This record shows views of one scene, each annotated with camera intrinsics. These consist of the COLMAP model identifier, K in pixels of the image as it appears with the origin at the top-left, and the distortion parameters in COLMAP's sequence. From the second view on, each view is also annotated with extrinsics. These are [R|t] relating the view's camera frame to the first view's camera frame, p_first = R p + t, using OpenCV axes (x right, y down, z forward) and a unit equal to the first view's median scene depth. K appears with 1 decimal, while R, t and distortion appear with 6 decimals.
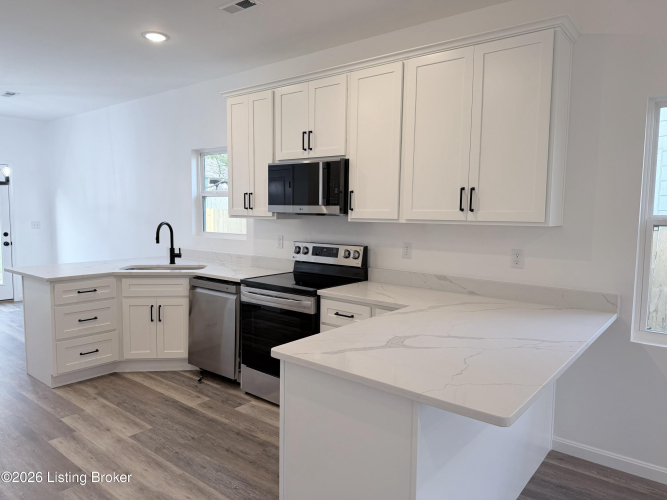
lens RADIAL K [[473.6, 0, 333.5], [0, 473.6, 250.0], [0, 0, 1]] dist [0.066903, -0.107446]
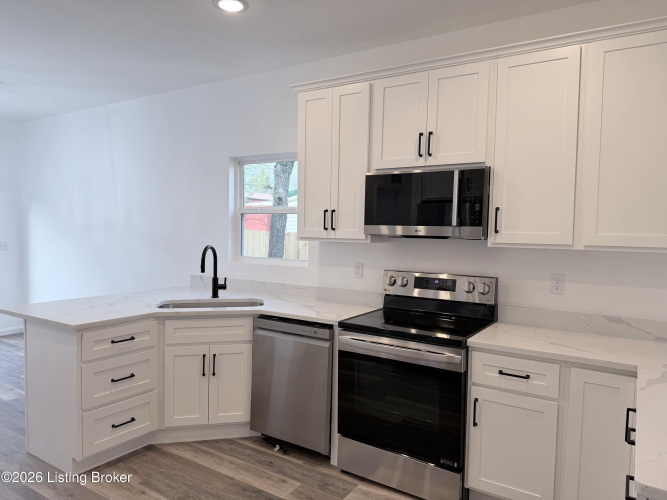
lens RADIAL K [[468.4, 0, 333.5], [0, 468.4, 250.0], [0, 0, 1]] dist [0.060922, -0.088437]
pose [[0.993396, 0.001219, 0.114732, -0.270396], [0.003104, 0.999292, -0.037488, -0.023772], [-0.114697, 0.037597, 0.992689, 0.226745]]
